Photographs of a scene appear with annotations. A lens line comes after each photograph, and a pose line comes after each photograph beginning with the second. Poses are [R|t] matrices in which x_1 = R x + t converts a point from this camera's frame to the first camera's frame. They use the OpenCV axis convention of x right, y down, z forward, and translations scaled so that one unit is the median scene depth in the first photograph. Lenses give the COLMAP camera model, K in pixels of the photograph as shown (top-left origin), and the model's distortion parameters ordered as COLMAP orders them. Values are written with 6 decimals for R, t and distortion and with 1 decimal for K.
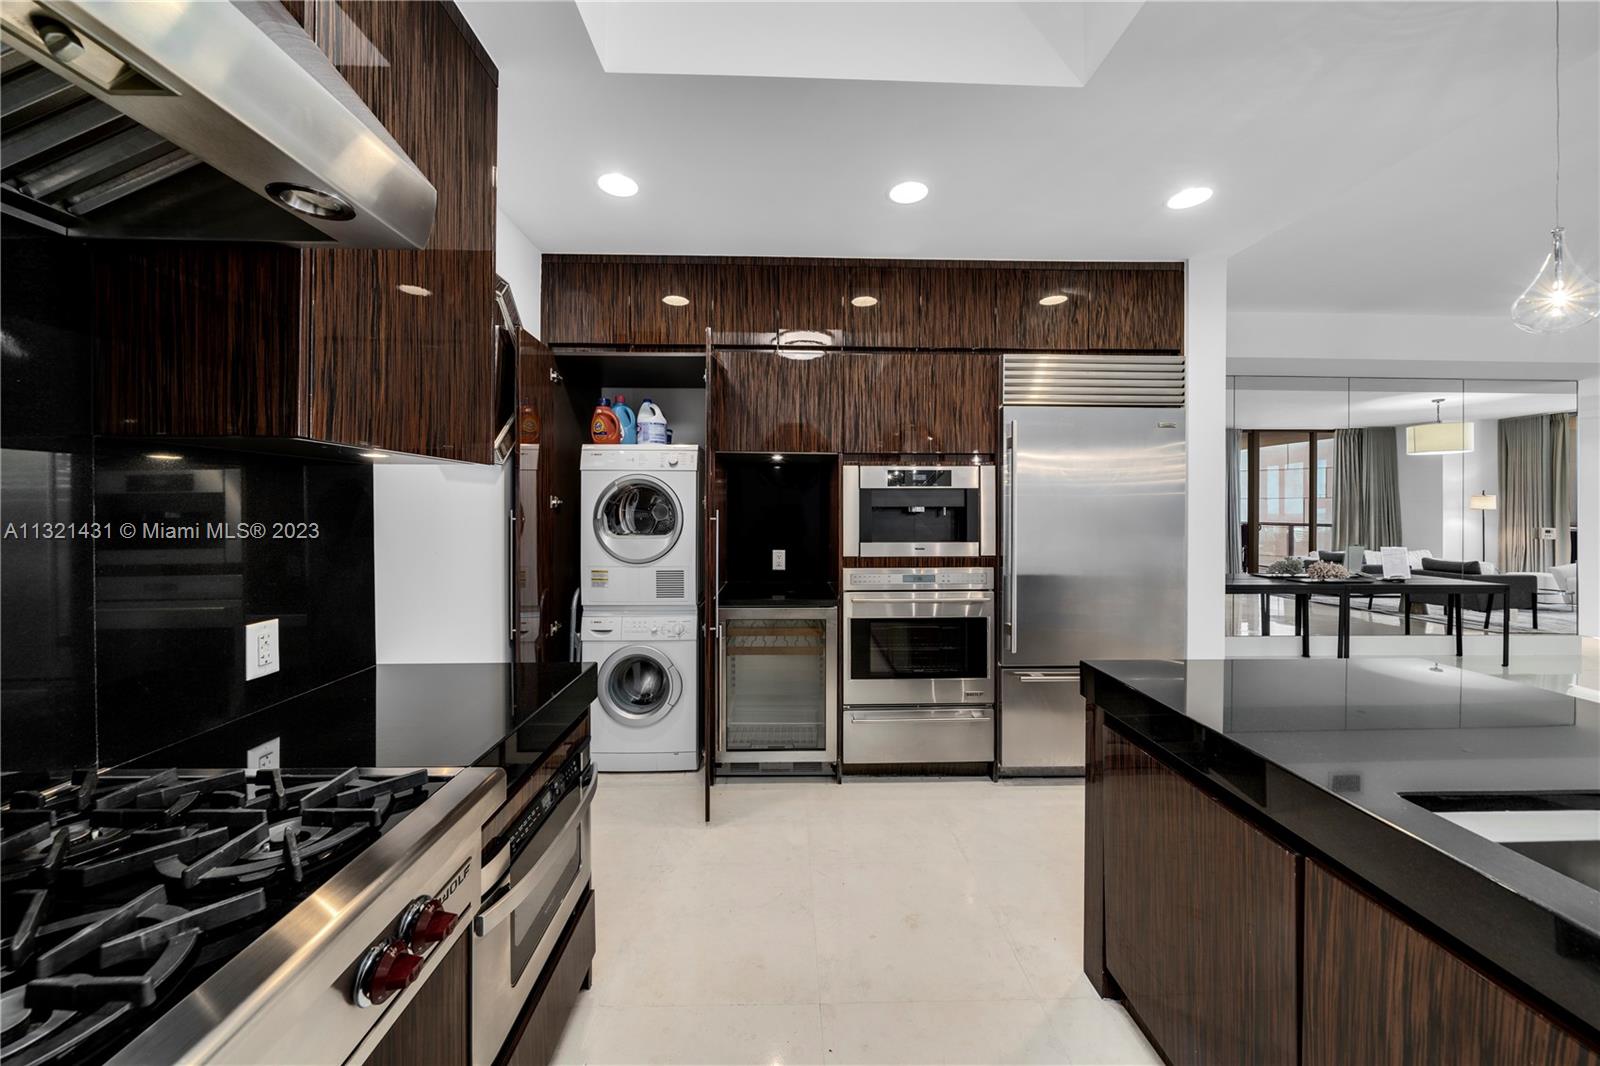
lens RADIAL K [[553.4, 0, 800.1], [0, 553.4, 505.7], [0, 0, 1]] dist [-0.008525, 0.000222]
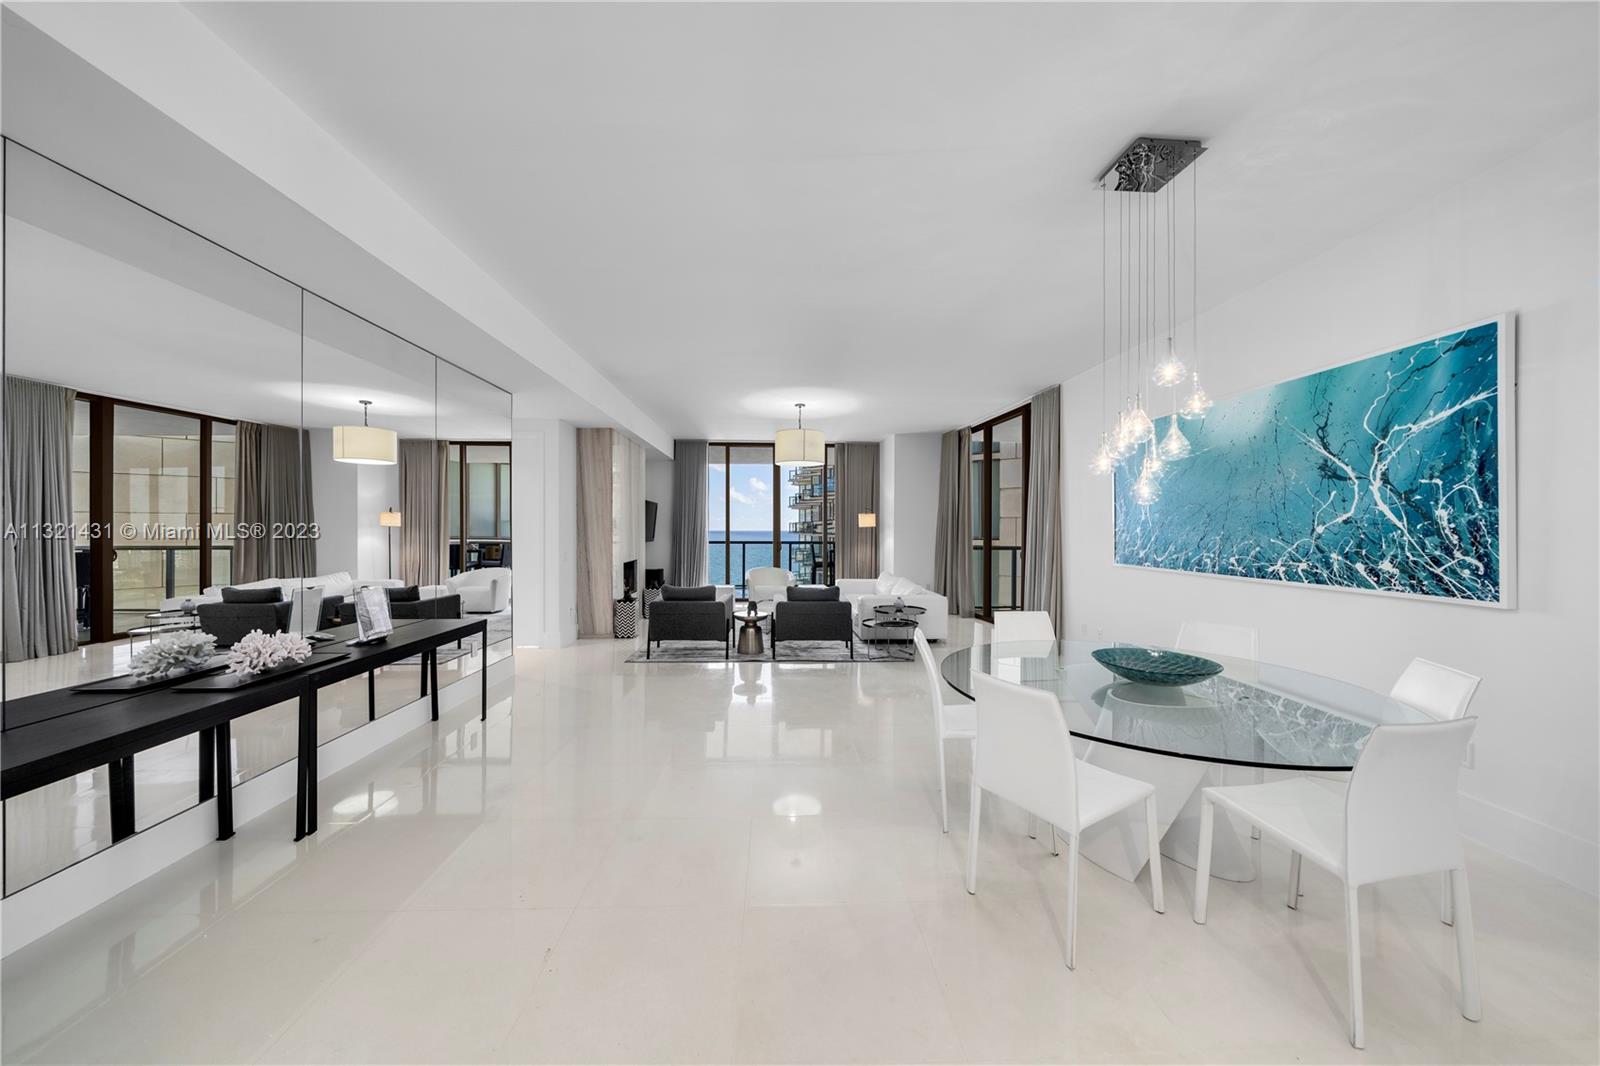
lens RADIAL K [[553.4, 0, 798.3], [0, 553.4, 527.4], [0, 0, 1]] dist [-0.008525, 0.000222]
pose [[-0.018571, -0.003136, 0.999823, 0.595767], [-0.005574, 0.999980, 0.003033, 0.004543], [-0.999812, -0.005517, -0.018588, 0.697883]]
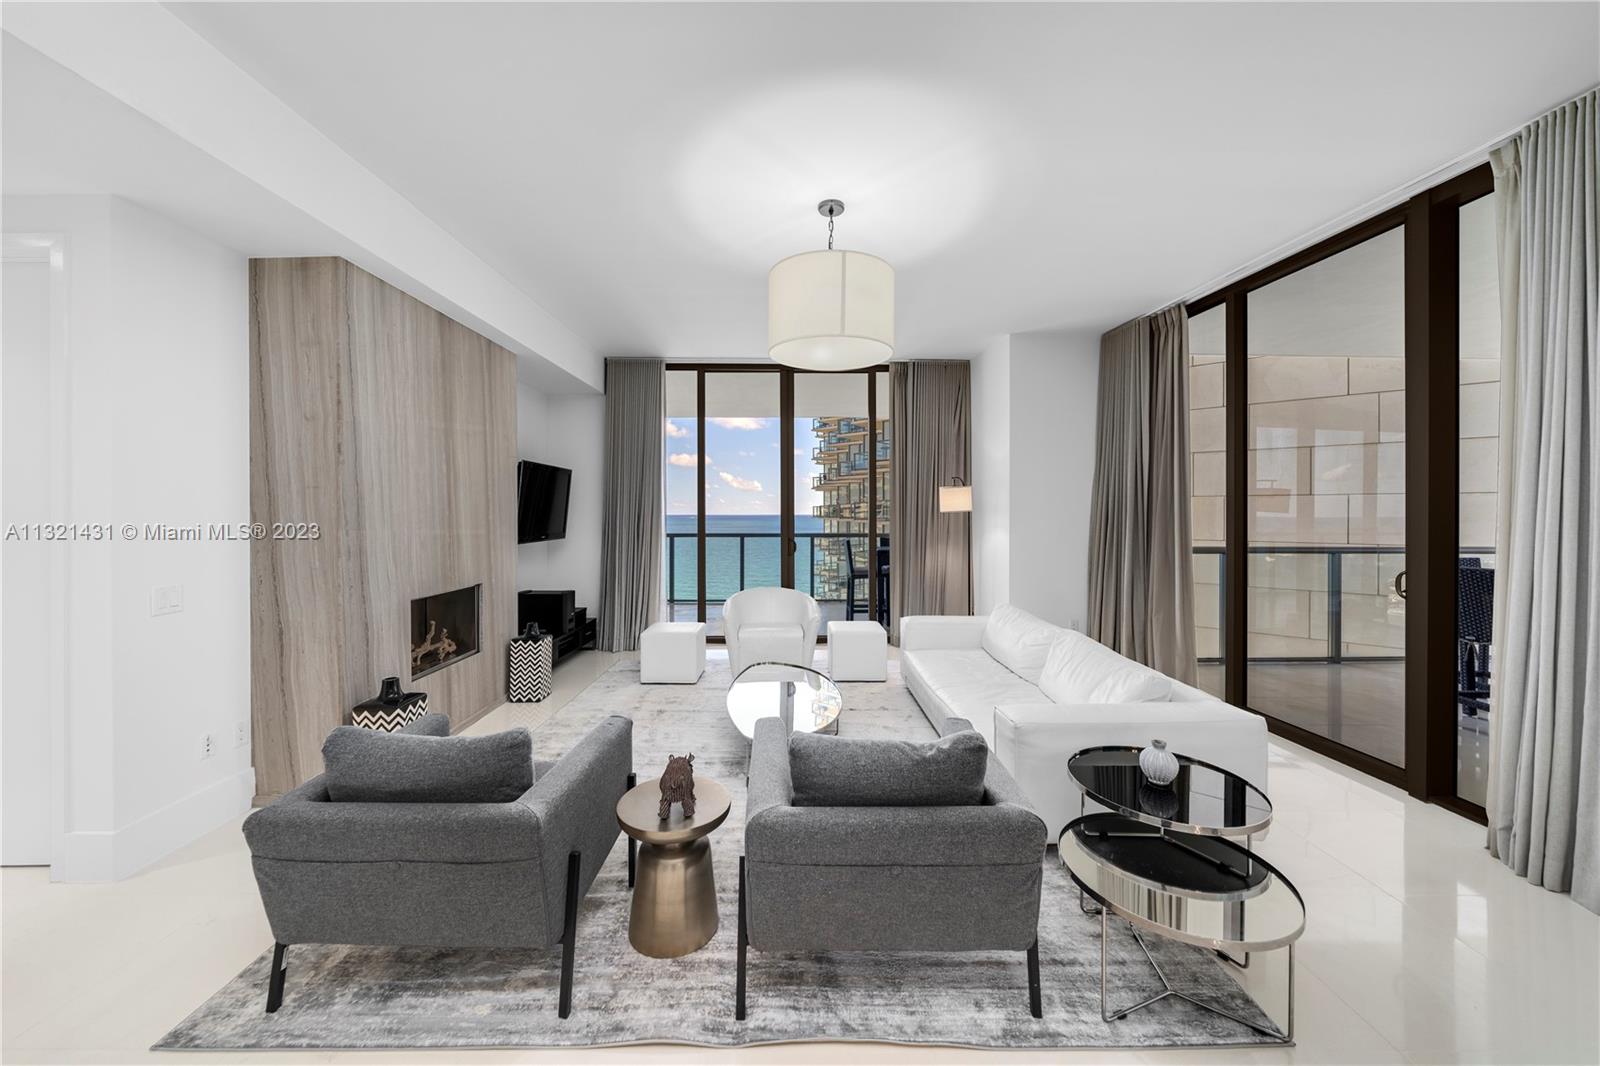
lens RADIAL K [[553.4, 0, 799.4], [0, 553.4, 521.9], [0, 0, 1]] dist [-0.008525, 0.000222]
pose [[0.023306, -0.023143, 0.999460, 1.803749], [-0.002328, 0.999728, 0.023203, 0.003163], [-0.999726, -0.002868, 0.023246, 0.684371]]
